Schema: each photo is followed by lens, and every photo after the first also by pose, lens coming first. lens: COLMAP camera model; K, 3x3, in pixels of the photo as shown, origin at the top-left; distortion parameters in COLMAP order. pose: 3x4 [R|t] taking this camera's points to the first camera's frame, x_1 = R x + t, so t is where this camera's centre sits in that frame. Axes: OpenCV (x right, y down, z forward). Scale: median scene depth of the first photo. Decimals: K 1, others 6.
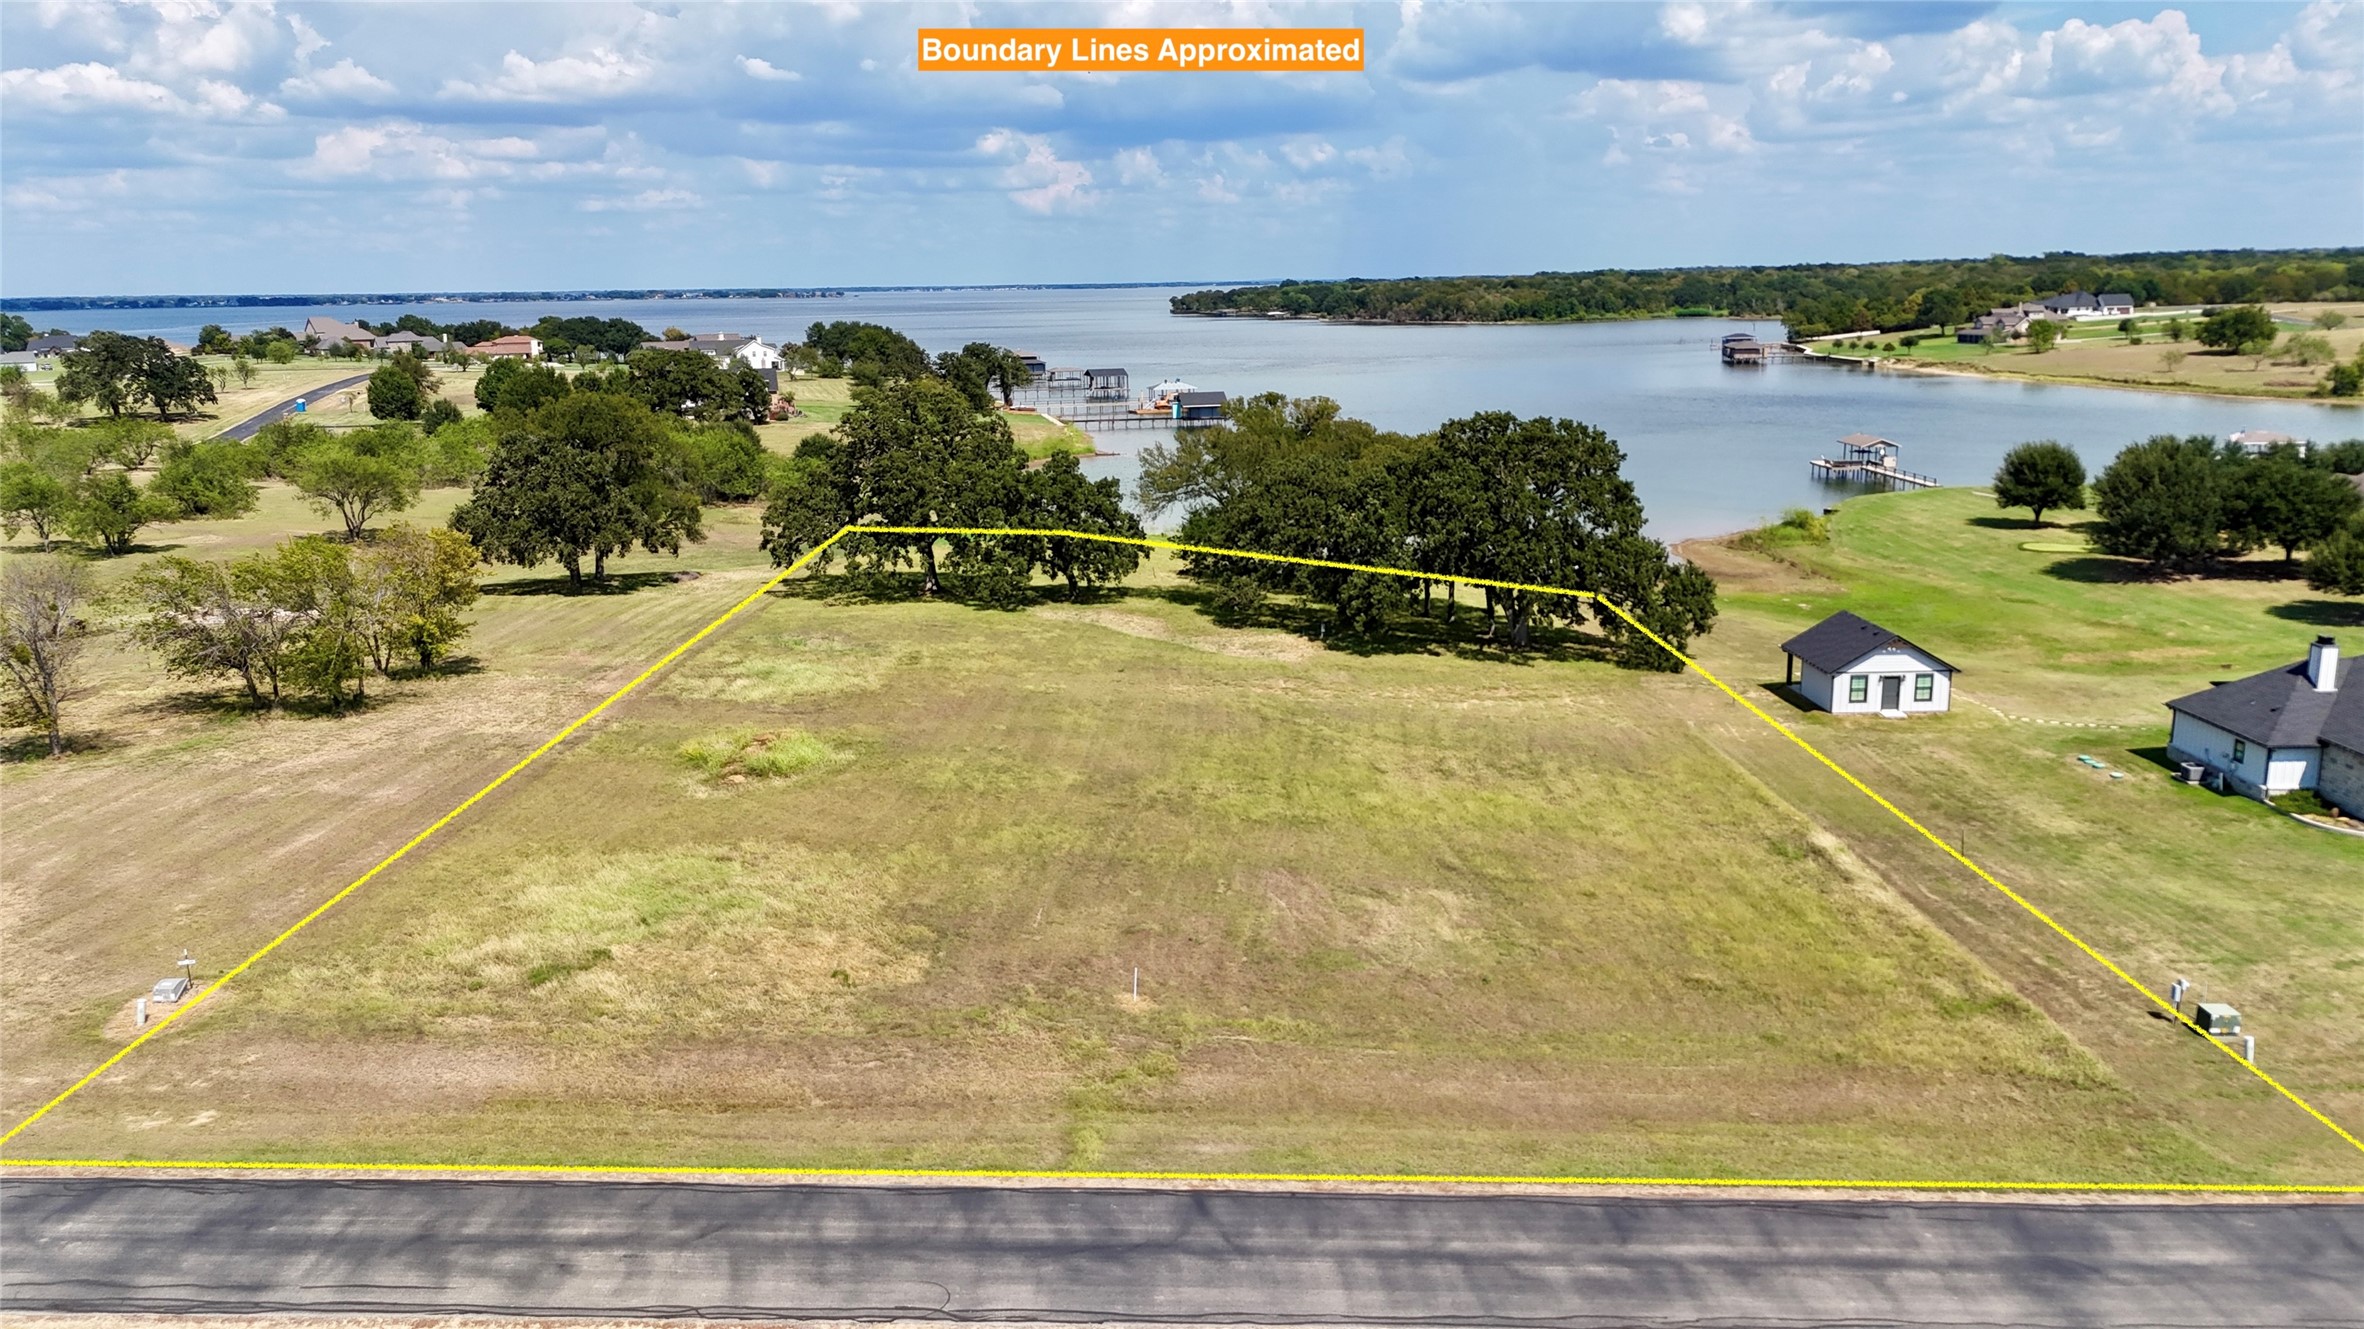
lens RADIAL K [[1743.6, 0, 1181.3], [0, 1743.6, 671.7], [0, 0, 1]] dist [0.069866, -0.067706]
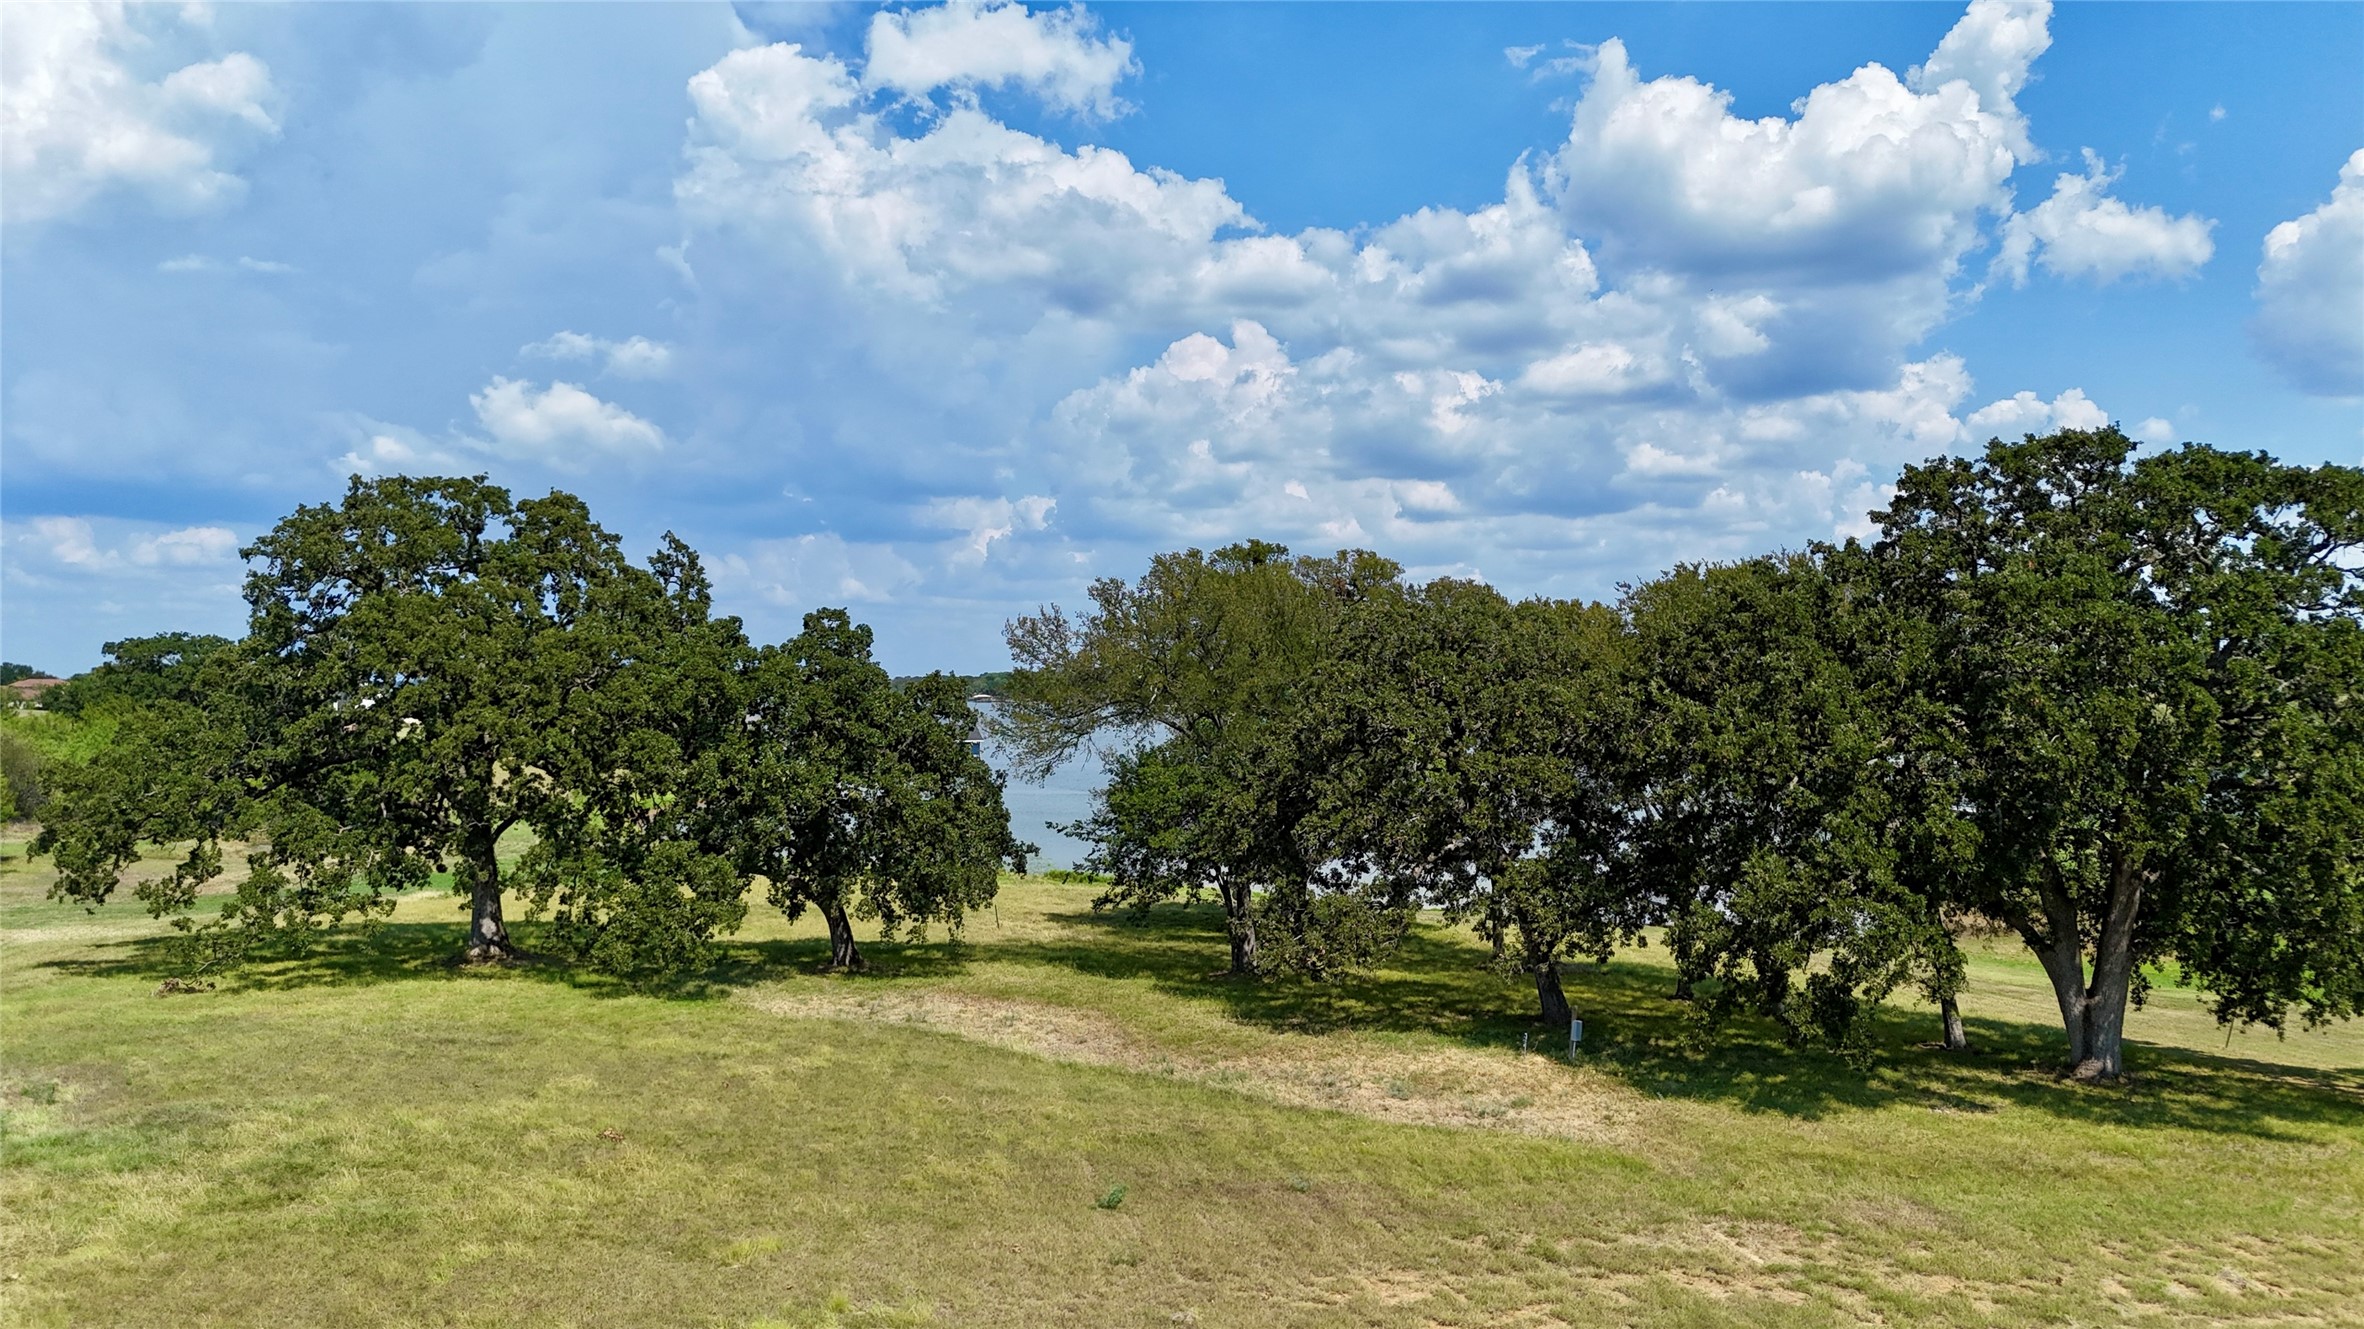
lens RADIAL K [[1743.6, 0, 1169.9], [0, 1743.6, 663.3], [0, 0, 1]] dist [0.069866, -0.067706]
pose [[0.984286, 0.023746, 0.174975, -0.062734], [0.017483, 0.972943, -0.230385, -0.015472], [-0.175712, 0.229824, 0.957239, 0.595013]]
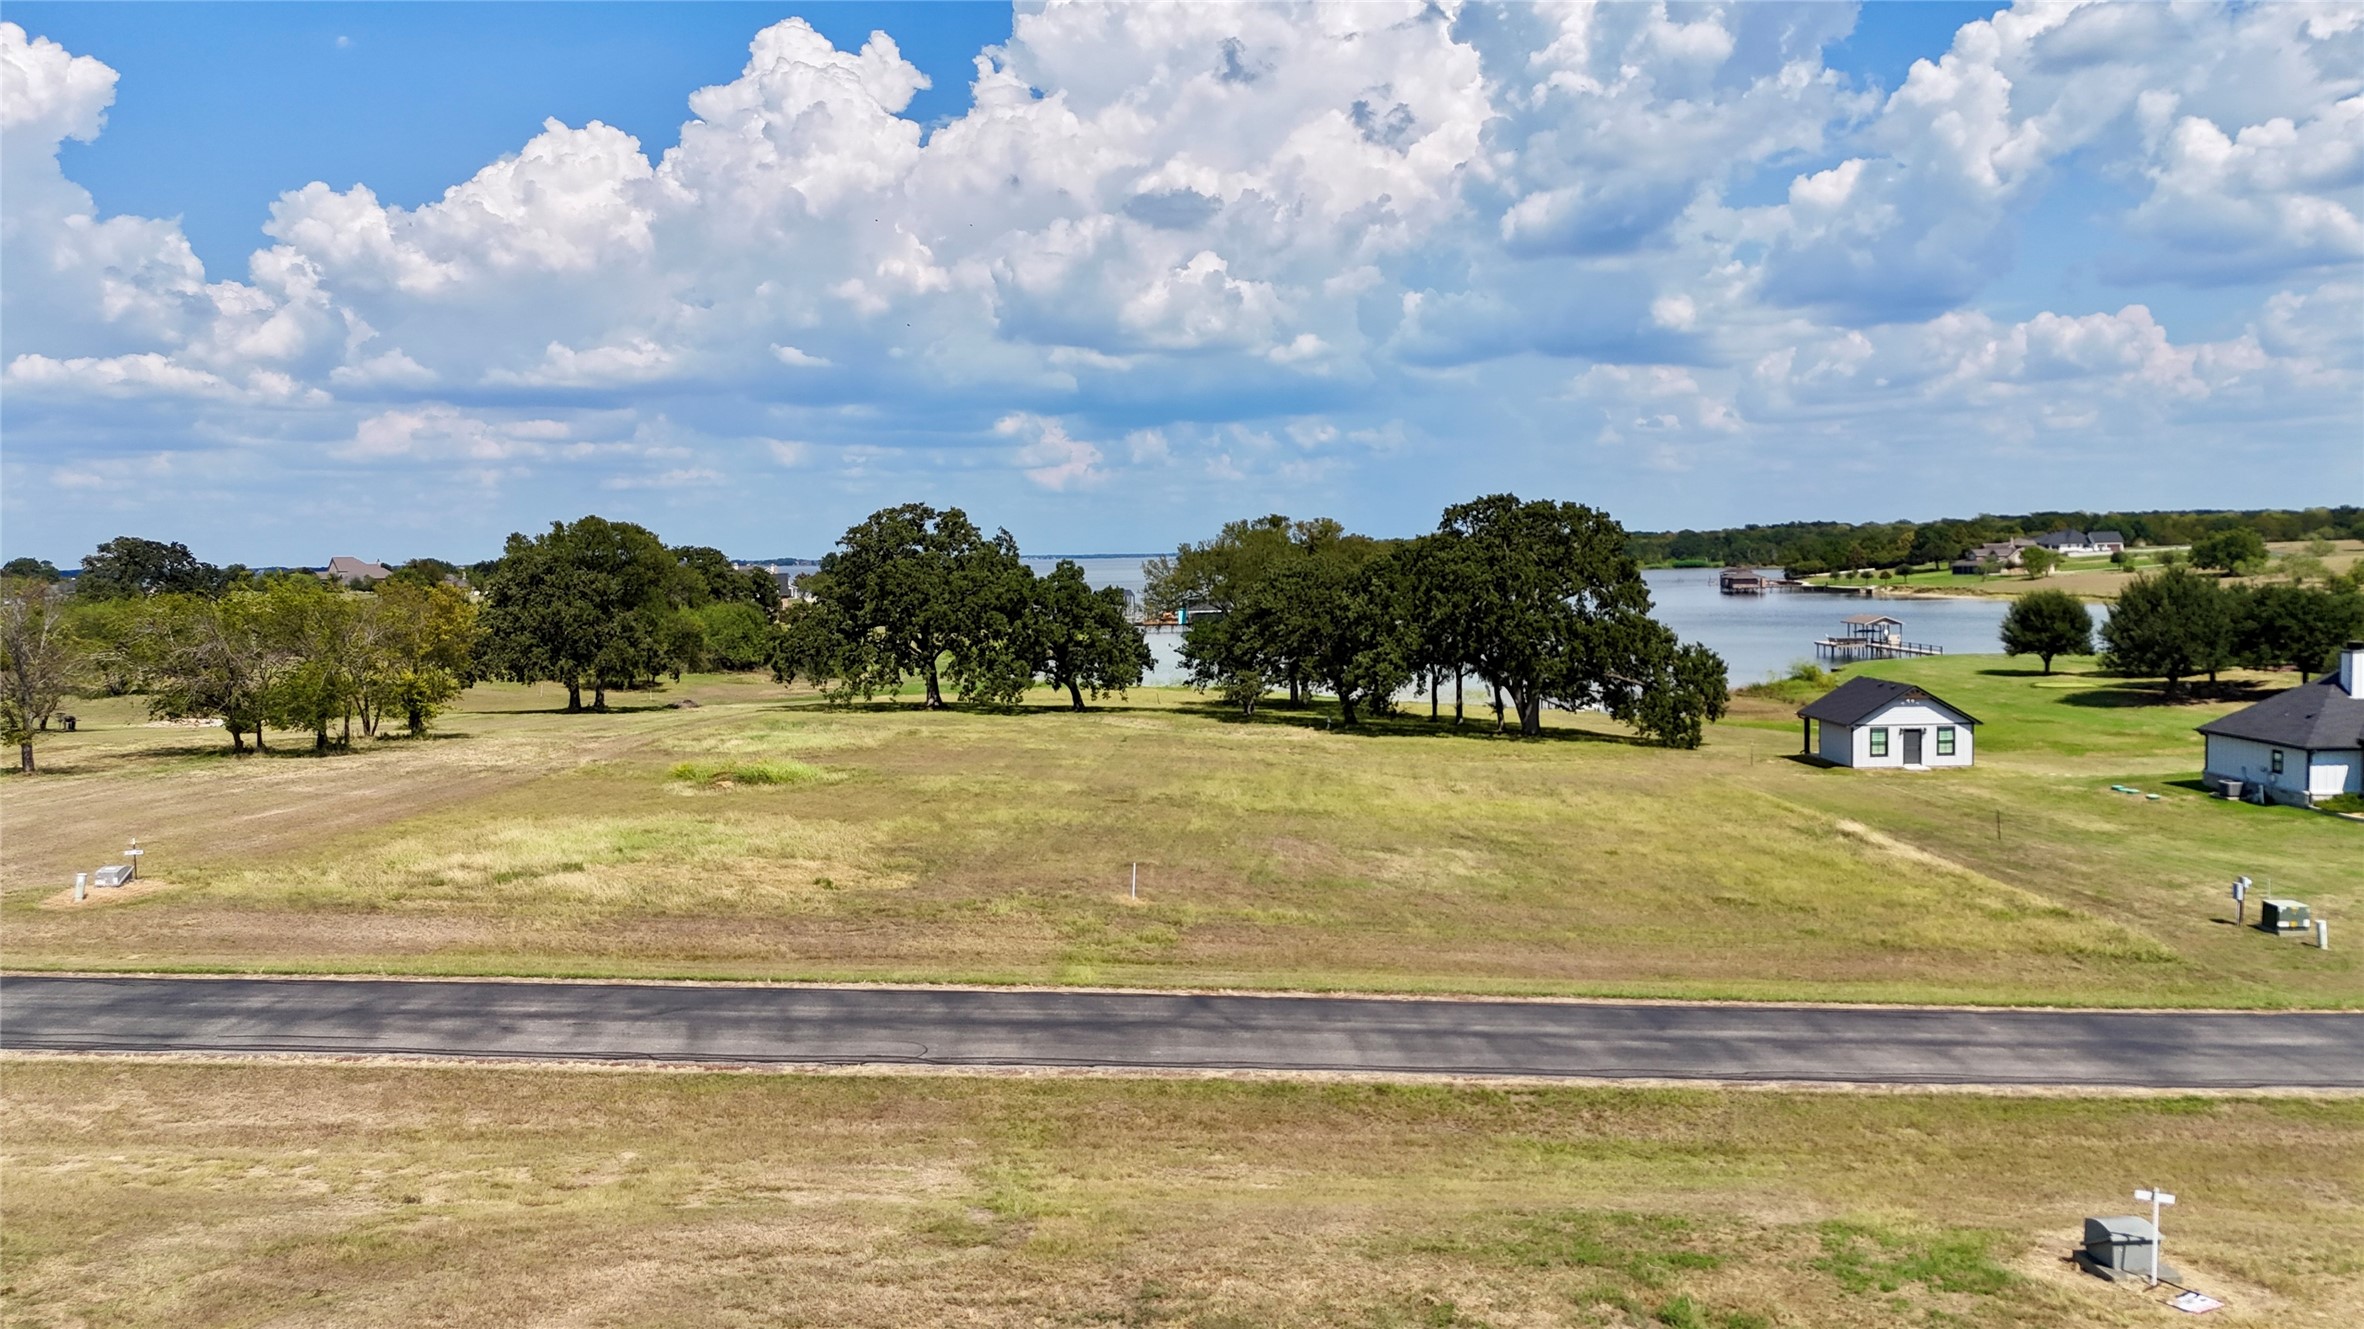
lens RADIAL K [[1743.6, 0, 1182.7], [0, 1743.6, 664.8], [0, 0, 1]] dist [0.069866, -0.067706]
pose [[0.999993, 0.000053, -0.003660, 0.001550], [-0.000623, 0.987762, -0.155964, 0.090423], [0.003607, 0.155966, 0.987756, 0.020613]]
